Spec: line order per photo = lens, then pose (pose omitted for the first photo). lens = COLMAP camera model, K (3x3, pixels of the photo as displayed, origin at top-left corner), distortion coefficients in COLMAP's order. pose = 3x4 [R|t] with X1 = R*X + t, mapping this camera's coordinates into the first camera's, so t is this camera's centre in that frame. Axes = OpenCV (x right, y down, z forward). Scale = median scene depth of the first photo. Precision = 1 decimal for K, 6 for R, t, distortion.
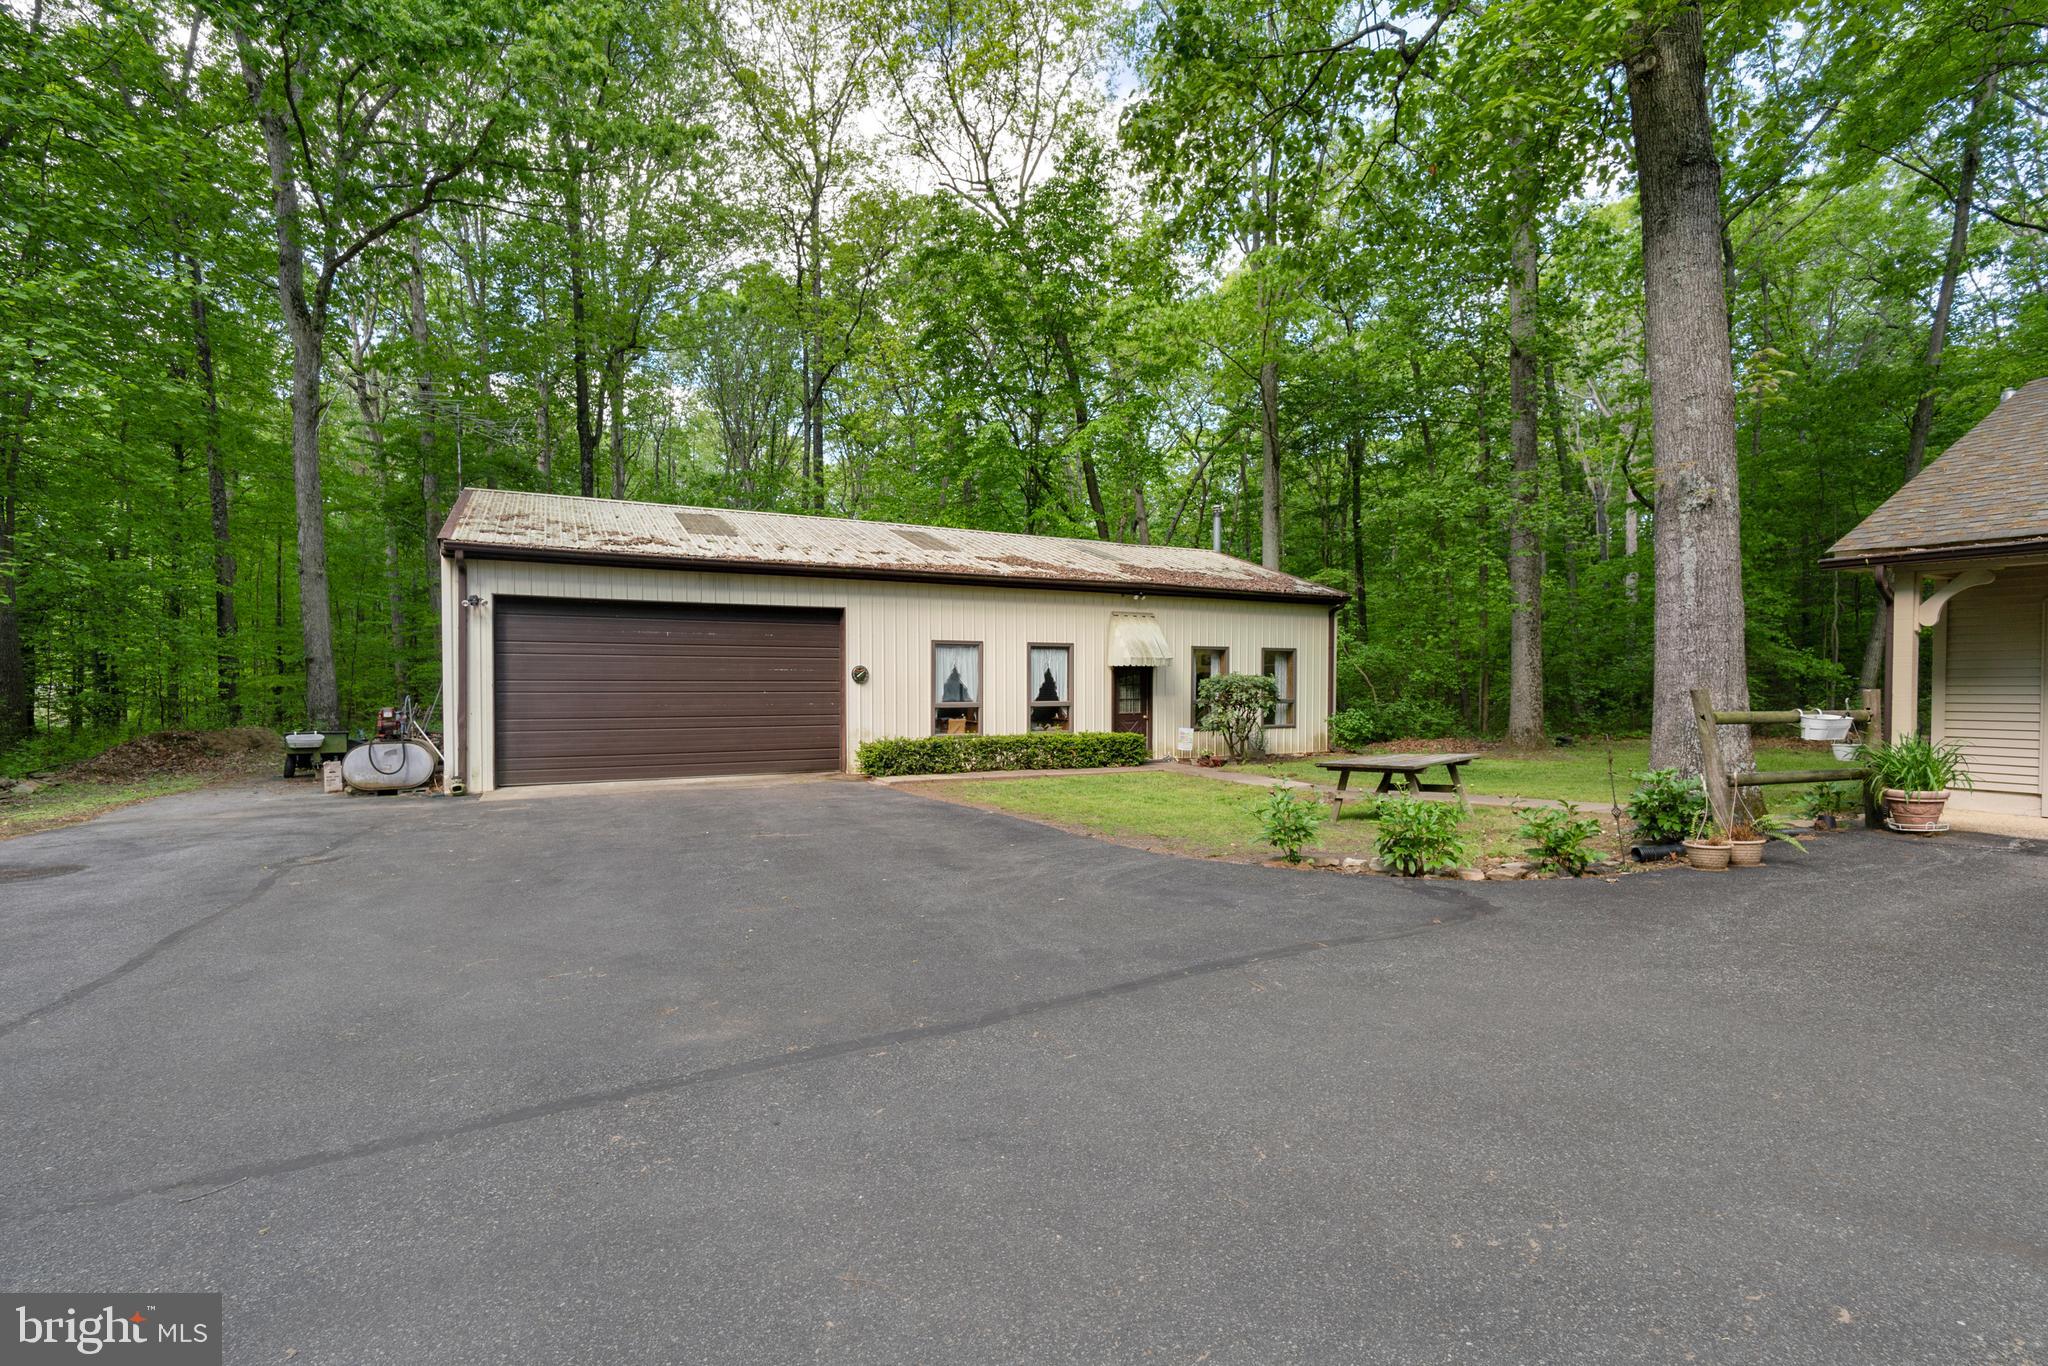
lens RADIAL K [[895.6, 0, 1006.1], [0, 895.6, 667.5], [0, 0, 1]] dist [-0.001117, -0.000067]
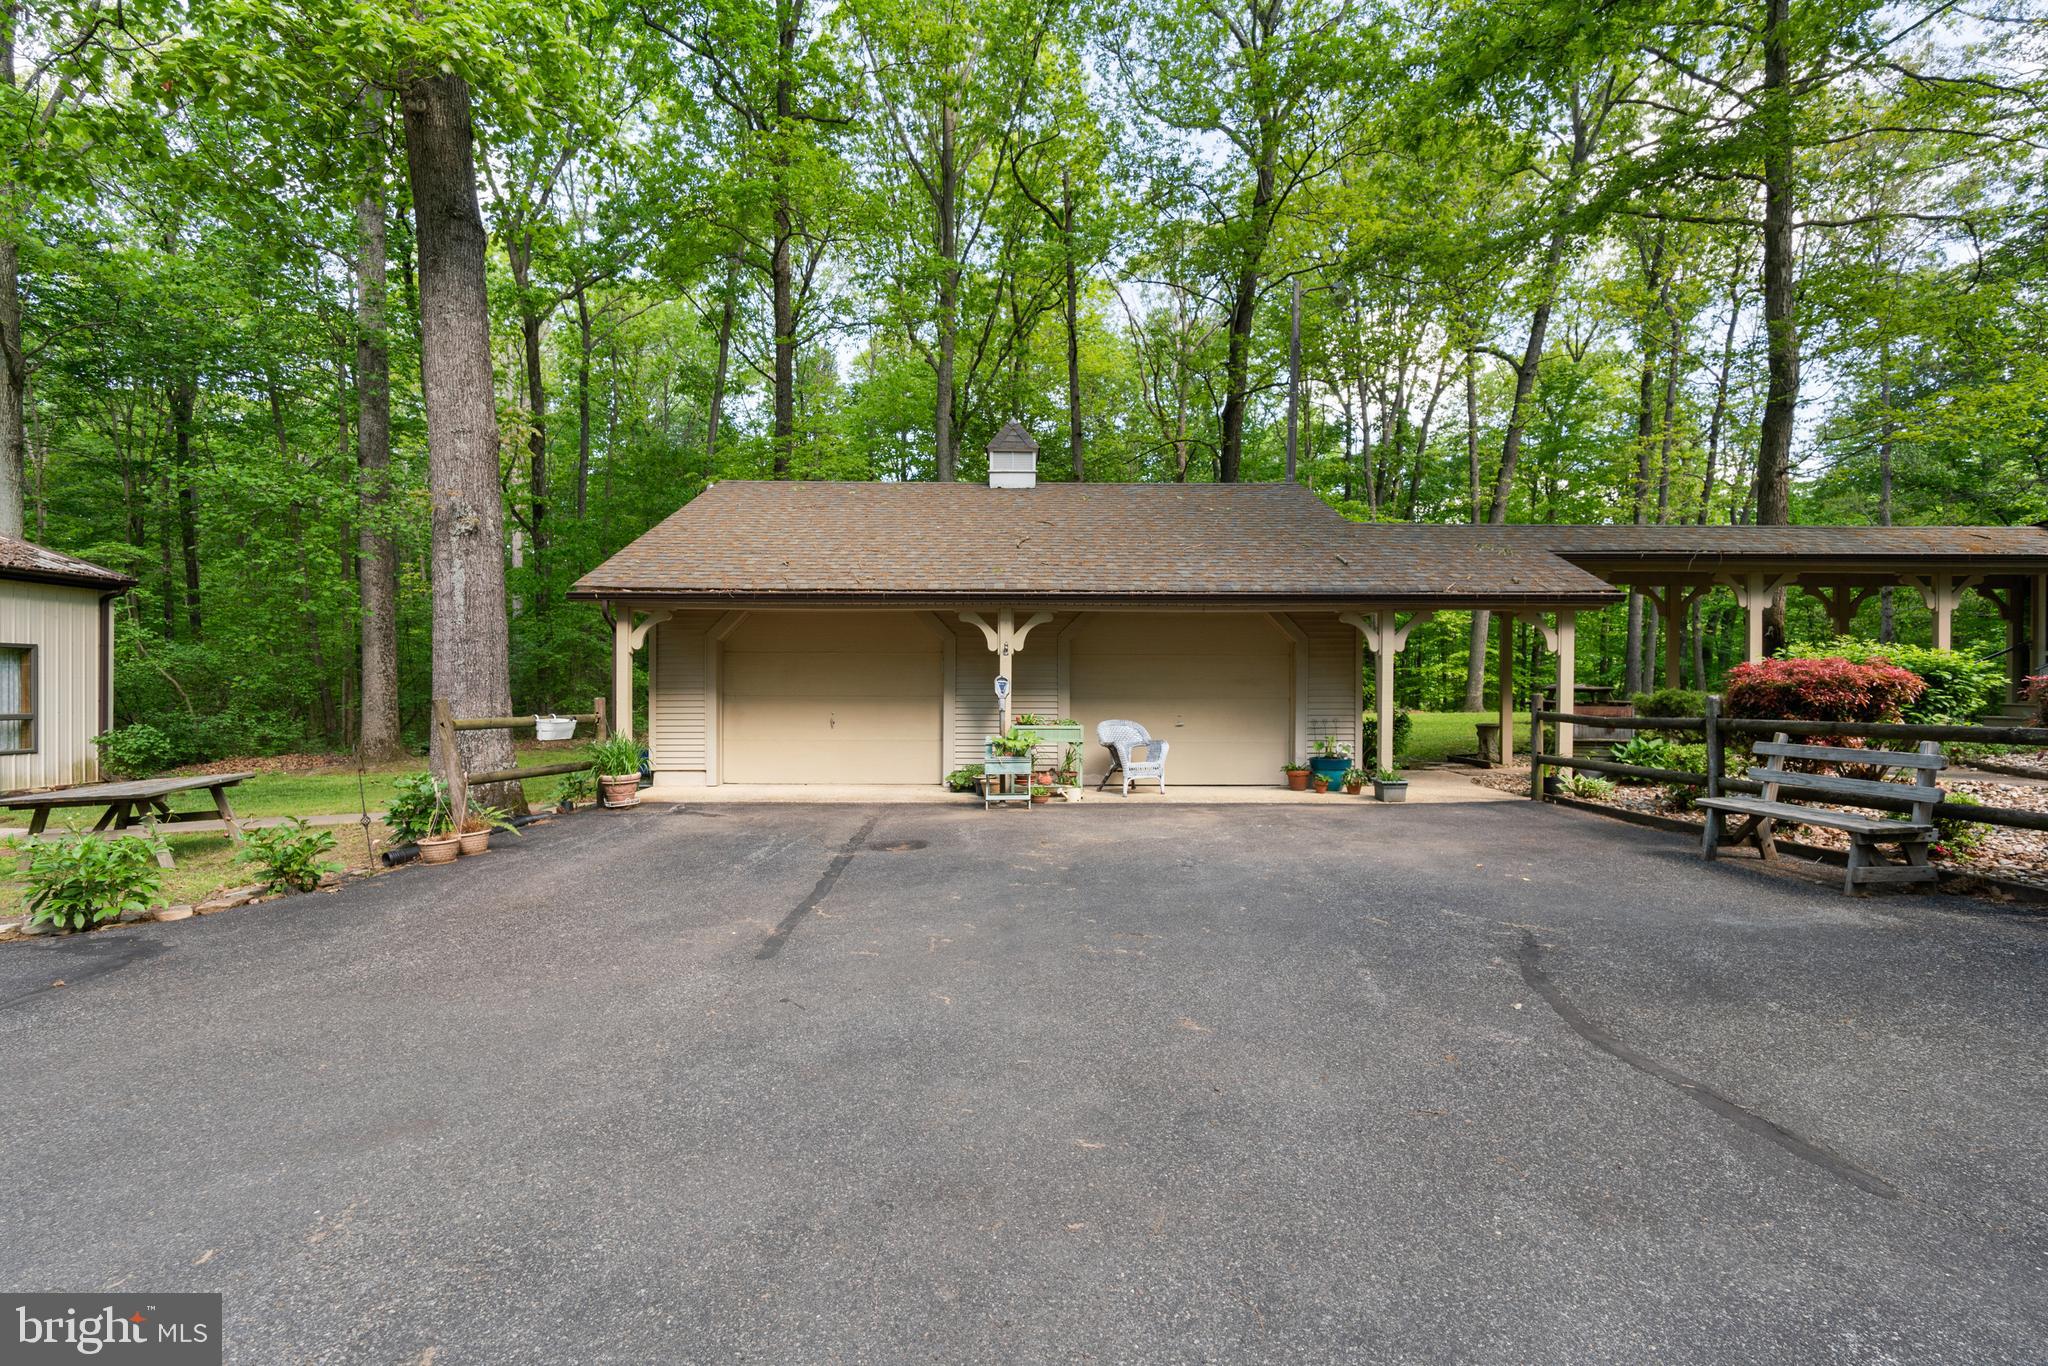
lens RADIAL K [[908.0, 0, 1026.3], [0, 908.0, 674.5], [0, 0, 1]] dist [-0.002188, -0.000001]
pose [[0.471329, 0.014474, 0.881839, 0.121851], [-0.014999, 0.999852, -0.008395, -0.006312], [-0.881830, -0.009270, 0.471476, -0.137532]]
